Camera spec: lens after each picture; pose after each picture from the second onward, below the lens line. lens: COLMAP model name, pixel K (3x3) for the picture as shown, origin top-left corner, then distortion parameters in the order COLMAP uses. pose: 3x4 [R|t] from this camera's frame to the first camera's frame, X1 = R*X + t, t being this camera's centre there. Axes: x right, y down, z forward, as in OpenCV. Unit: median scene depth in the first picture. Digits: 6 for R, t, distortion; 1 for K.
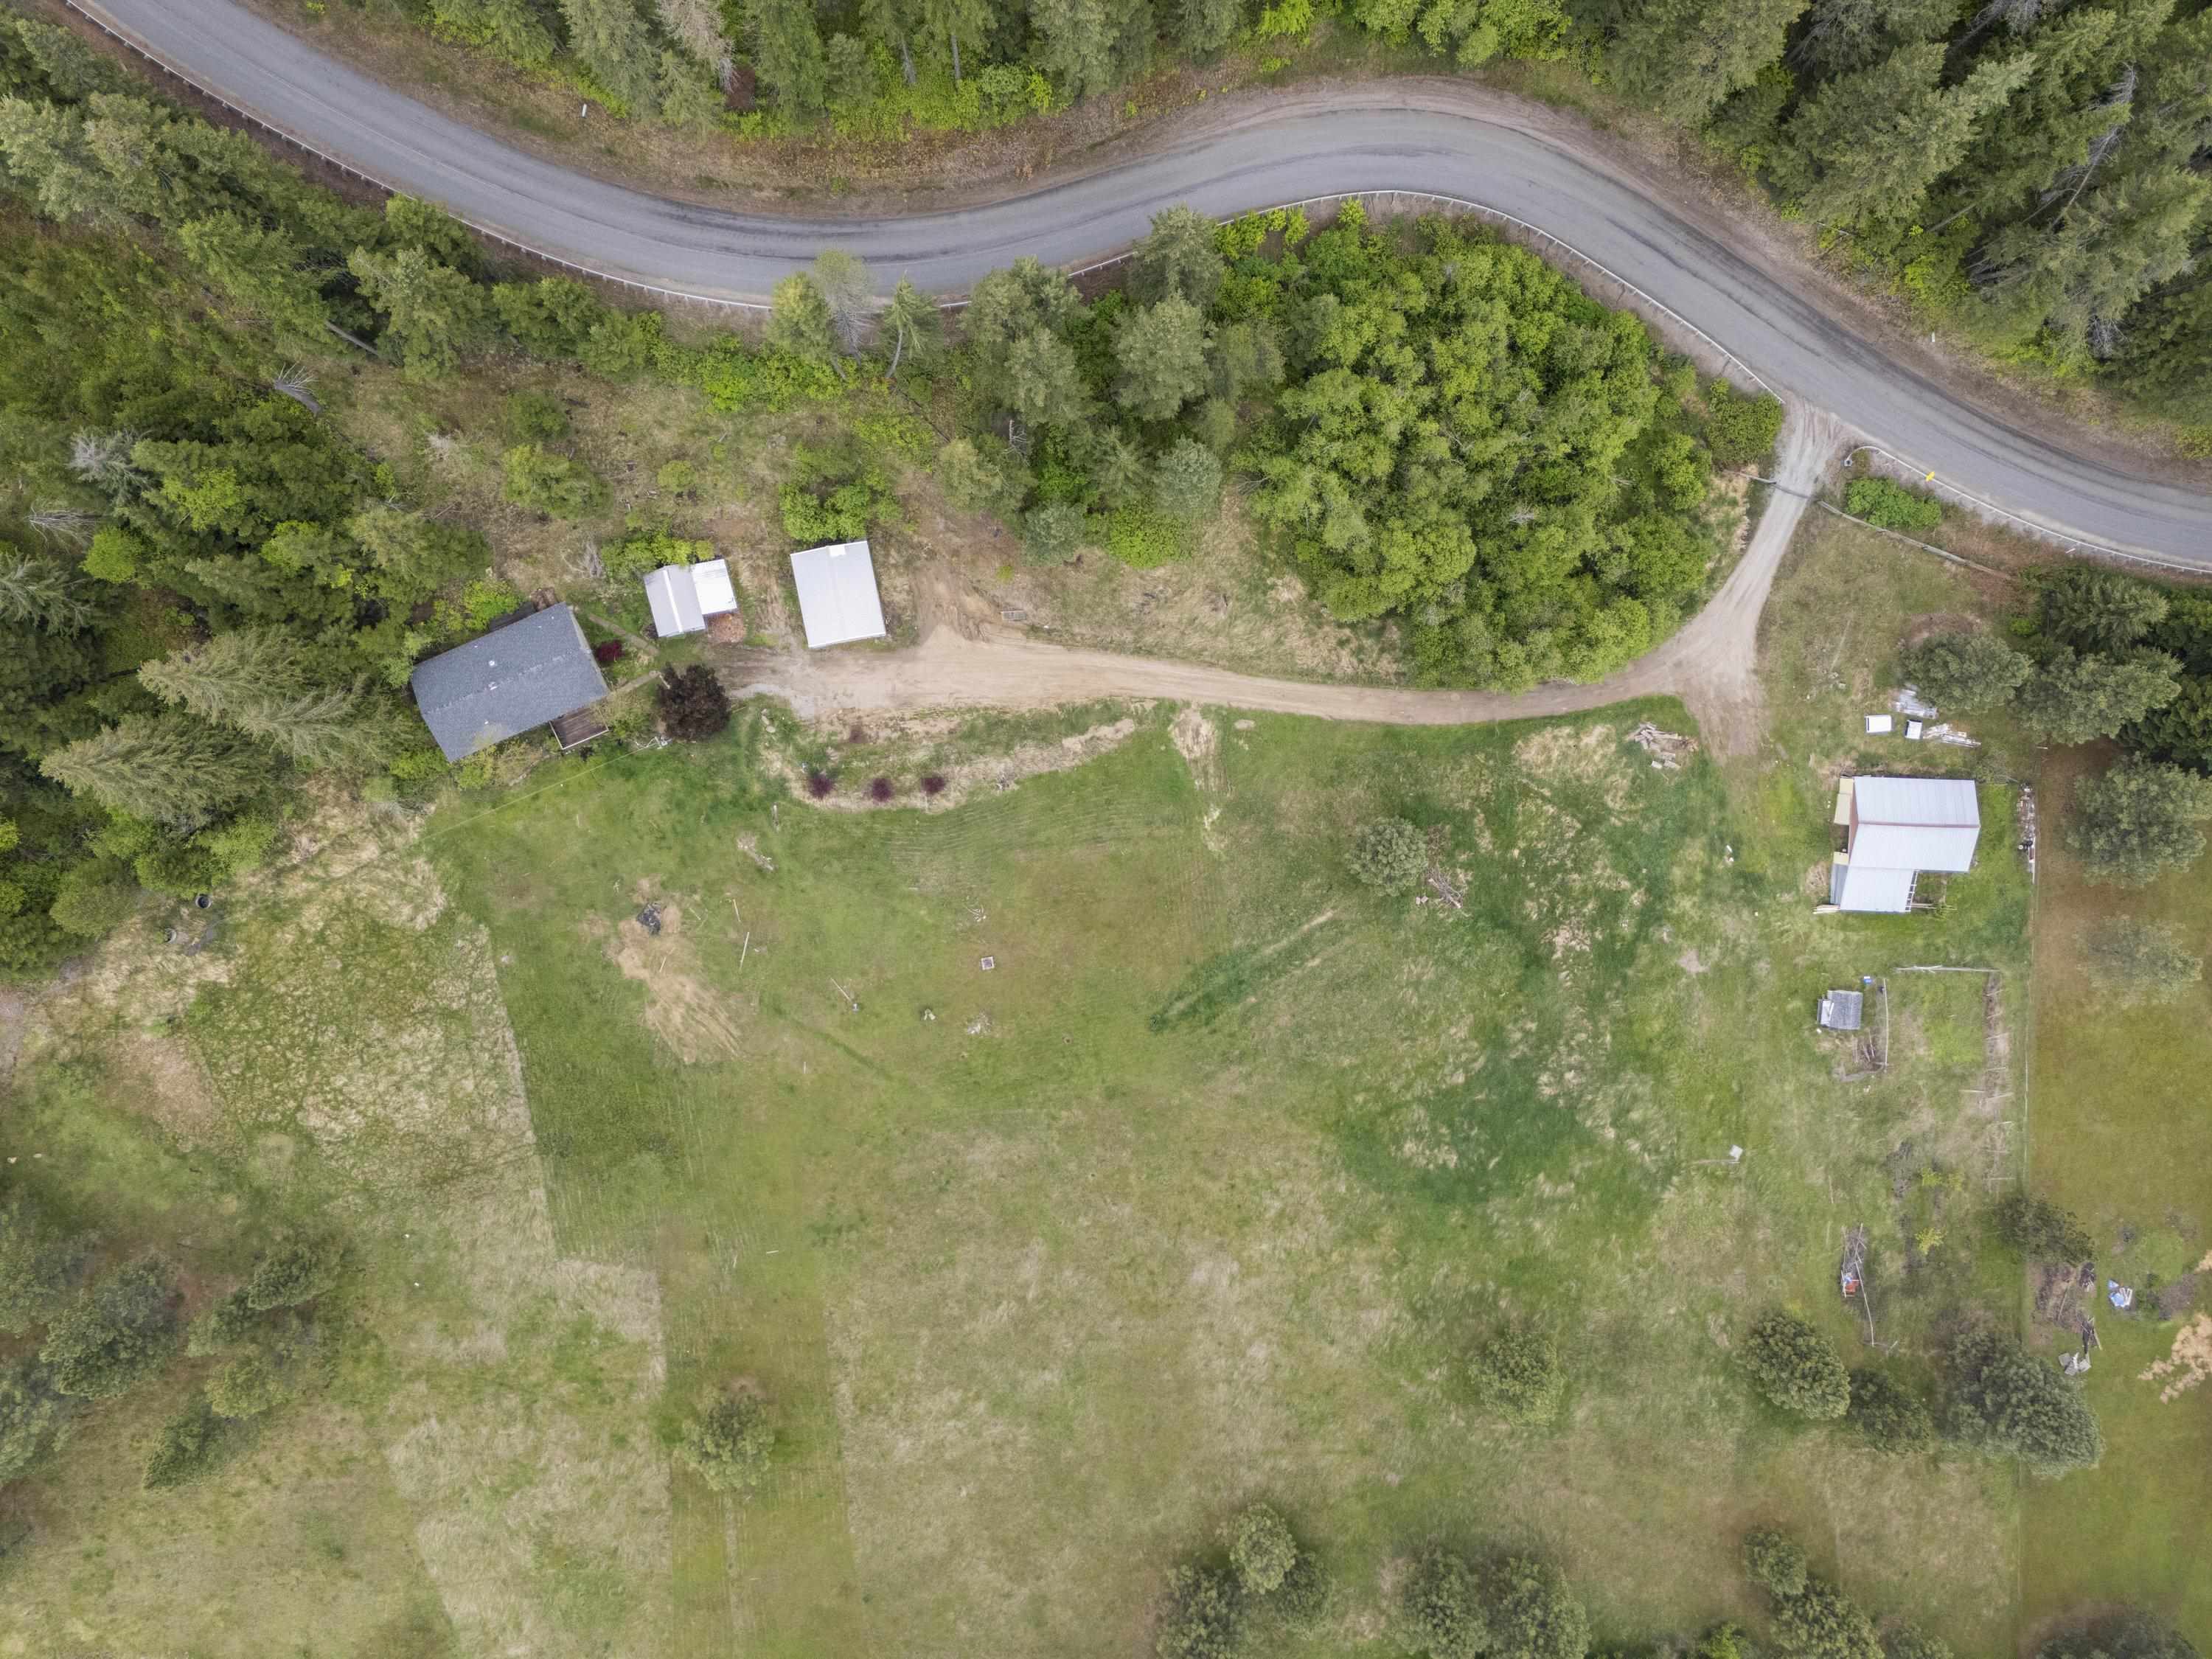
lens RADIAL K [[1586.9, 0, 1114.5], [0, 1586.9, 830.7], [0, 0, 1]] dist [0.036596, -0.013852]
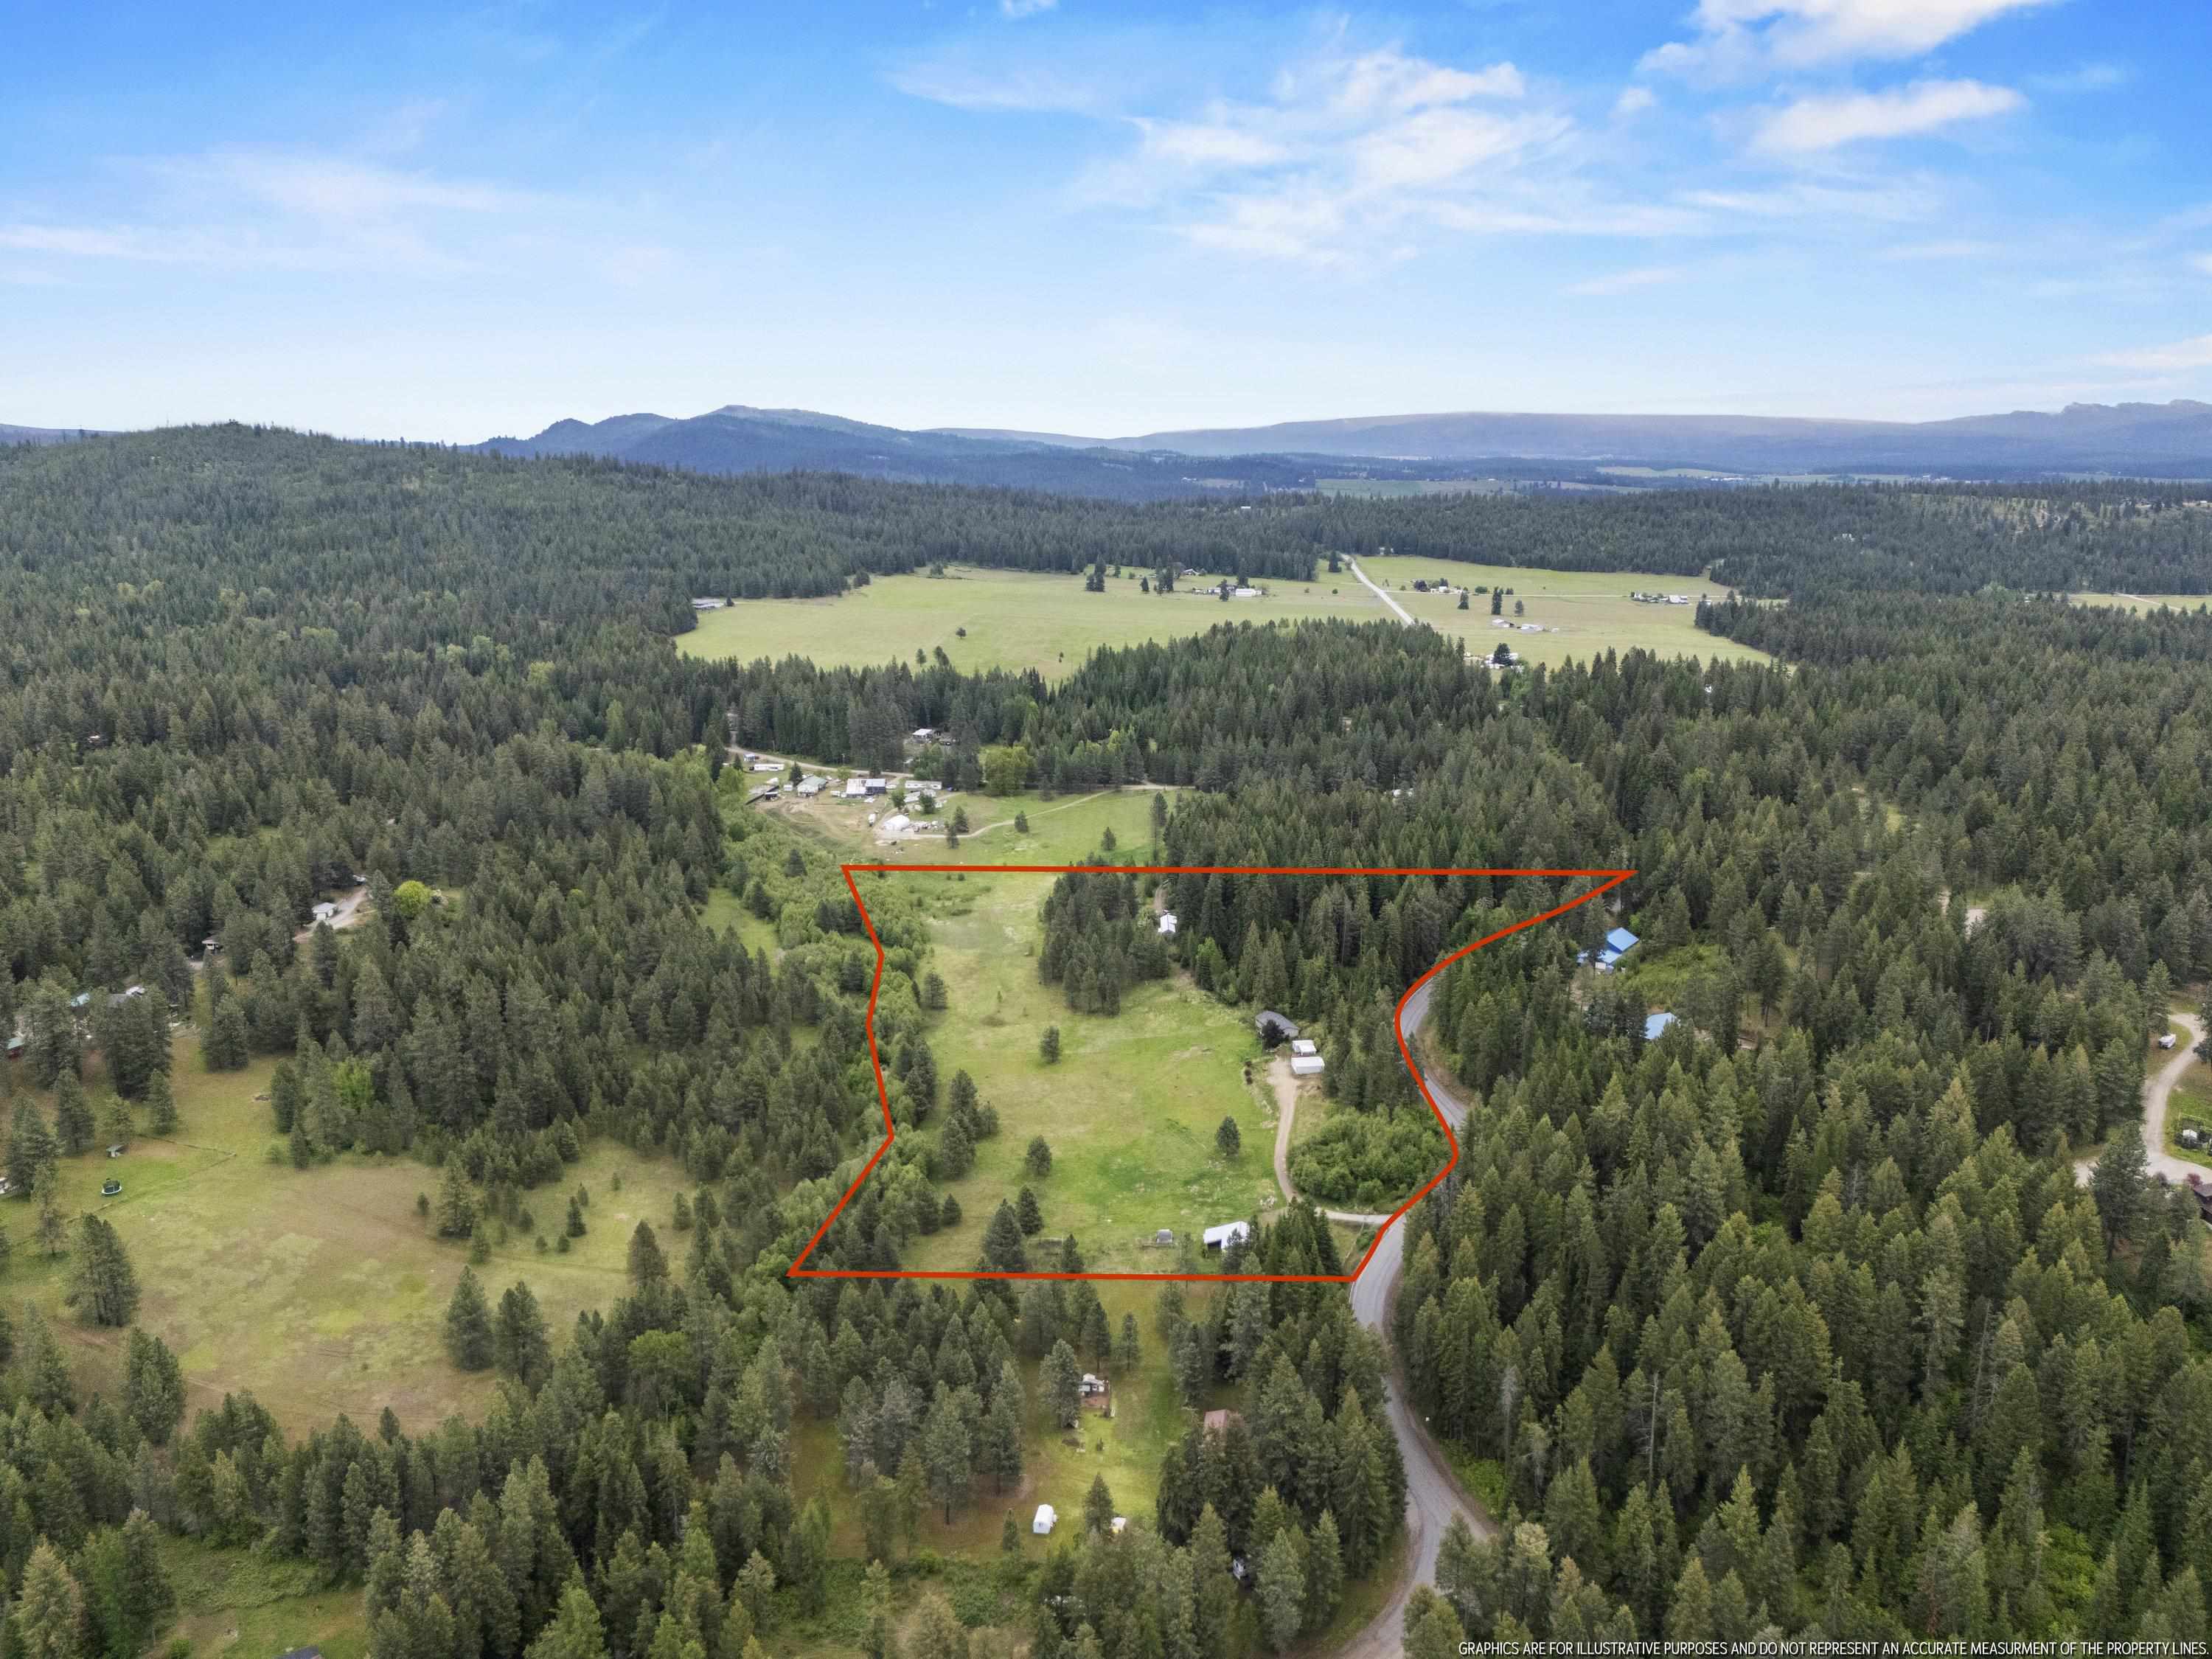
lens RADIAL K [[1586.9, 0, 1102.1], [0, 1586.9, 829.1], [0, 0, 1]] dist [0.036596, -0.013852]
pose [[-0.075774, 0.224736, -0.971469, 2.825616], [-0.995931, -0.064731, 0.062707, 0.097360], [-0.048792, 0.972267, 0.228727, -0.198522]]
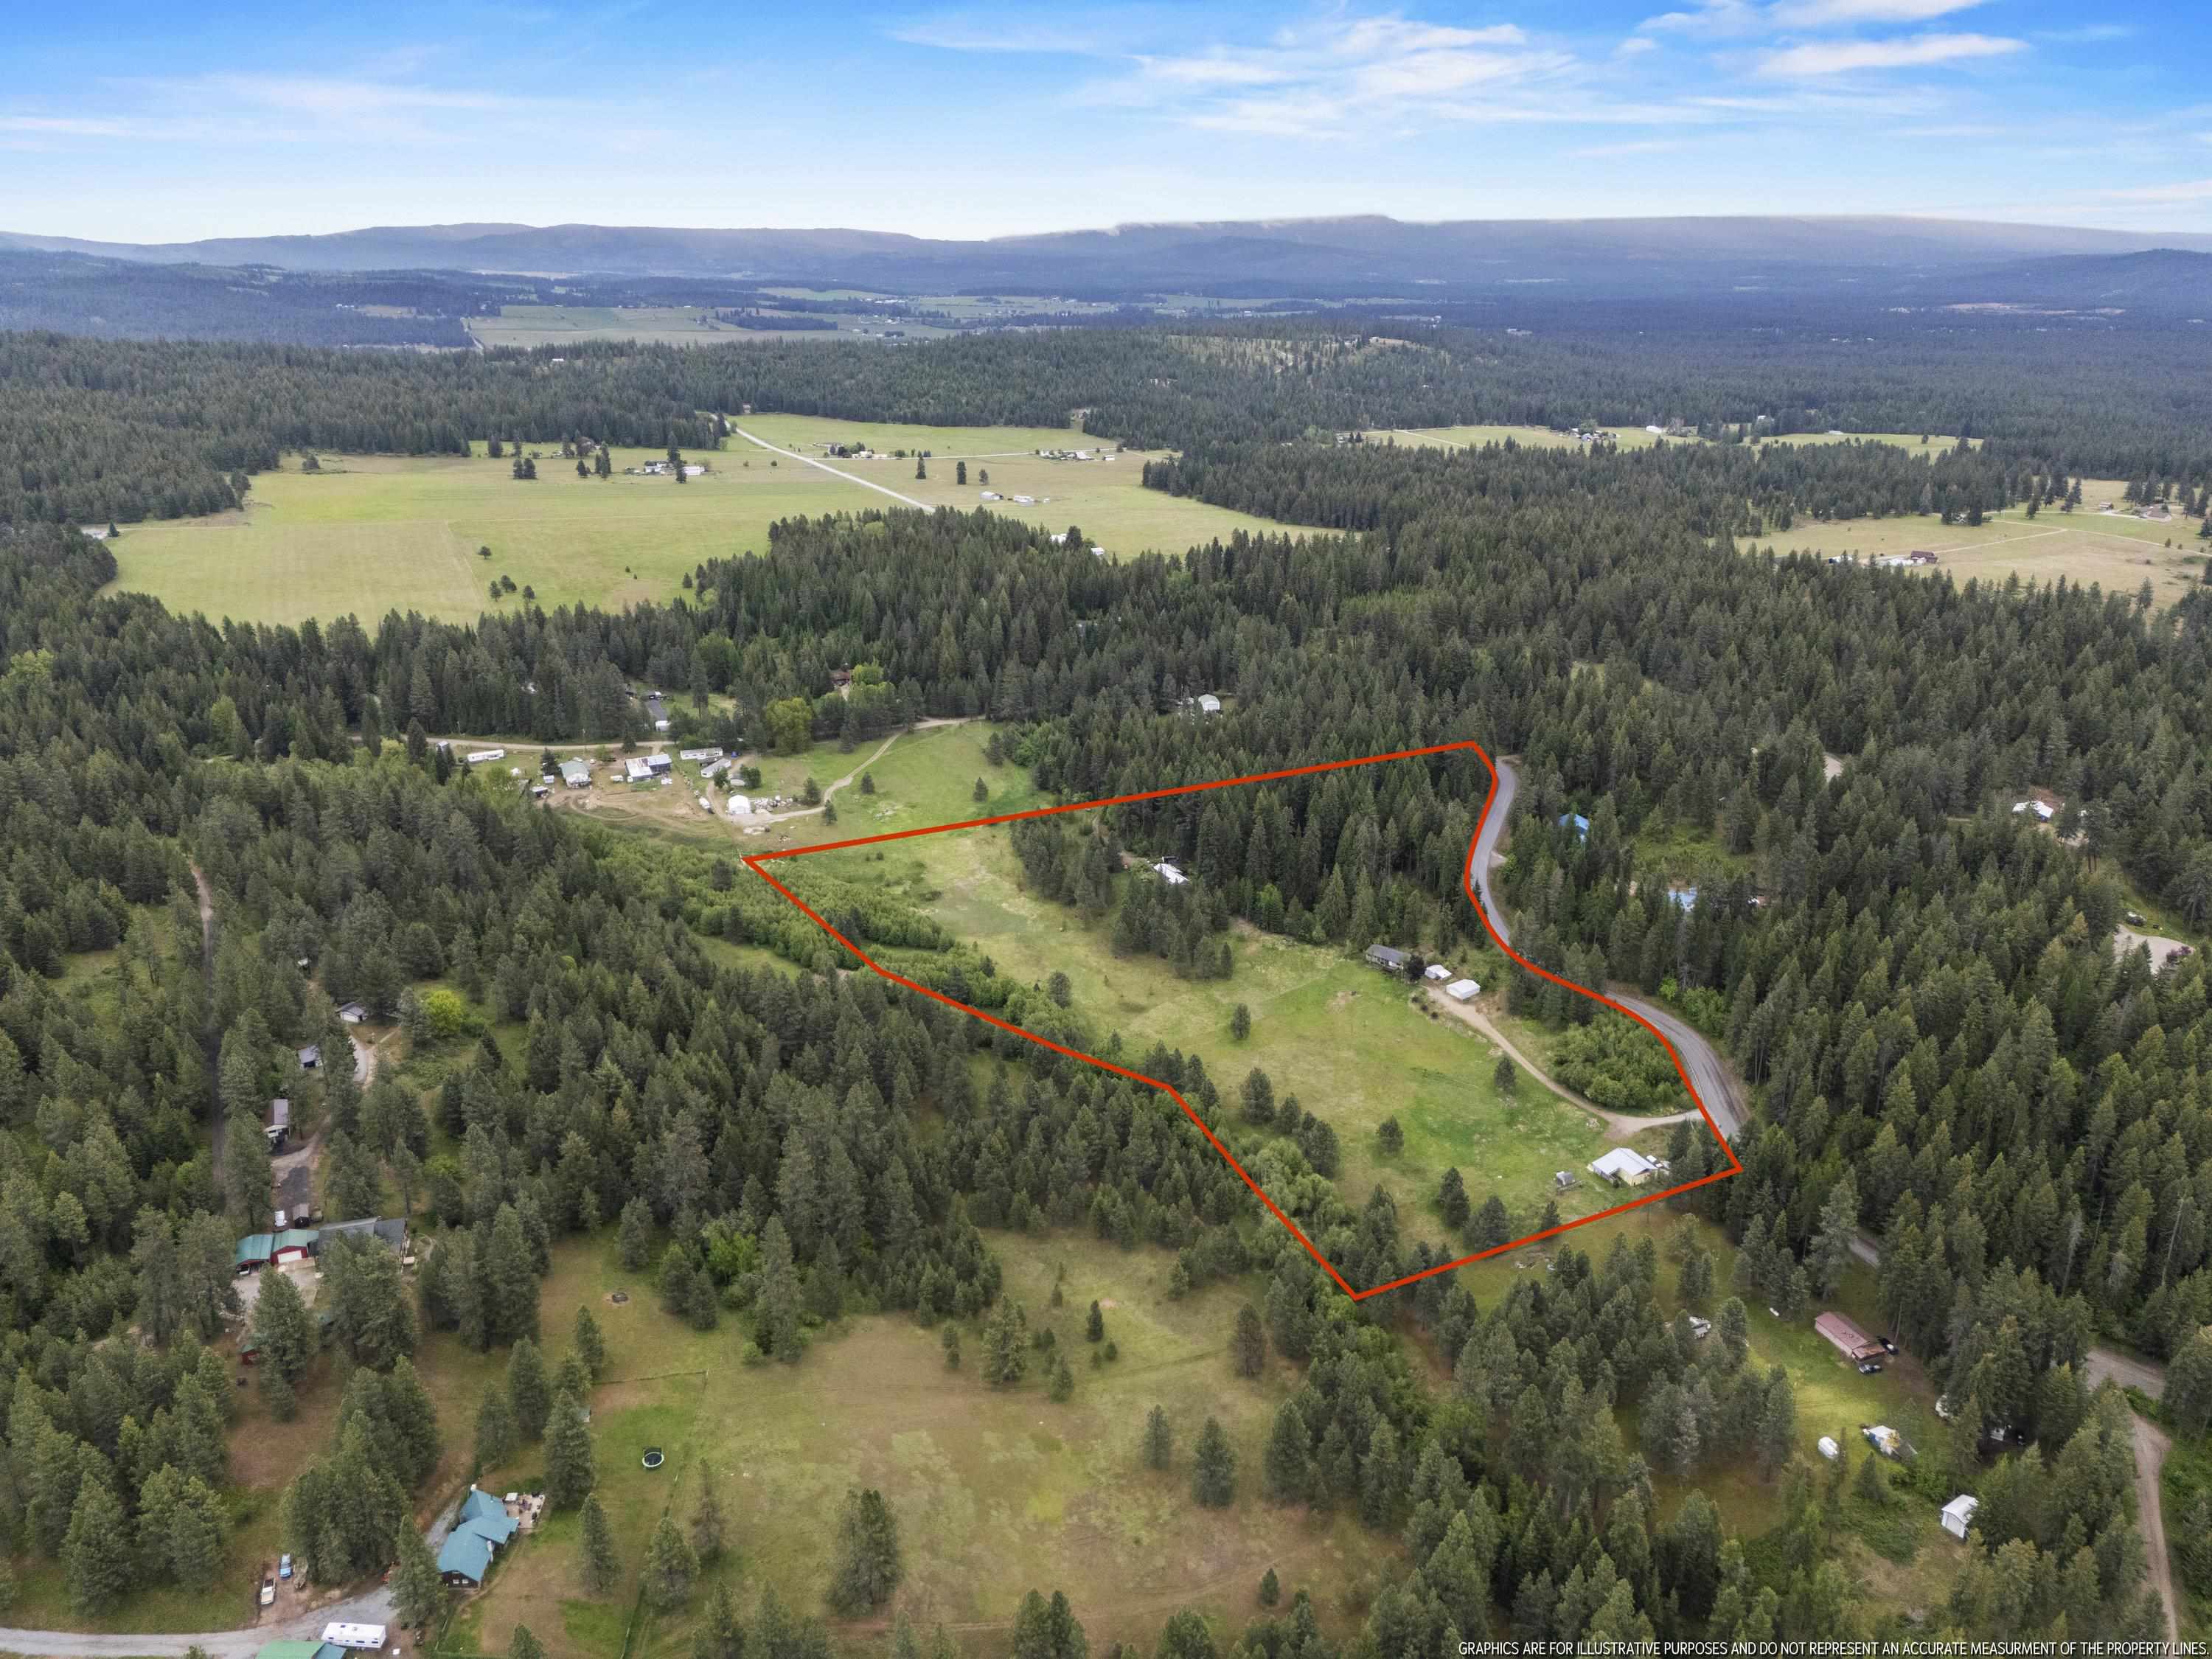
lens RADIAL K [[1586.9, 0, 1106.4], [0, 1586.9, 831.1], [0, 0, 1]] dist [0.036596, -0.013852]
pose [[0.438683, 0.297235, -0.848062, 2.343539], [-0.897554, 0.098492, -0.429763, 2.023603], [-0.044213, 0.949711, 0.309991, -0.414790]]
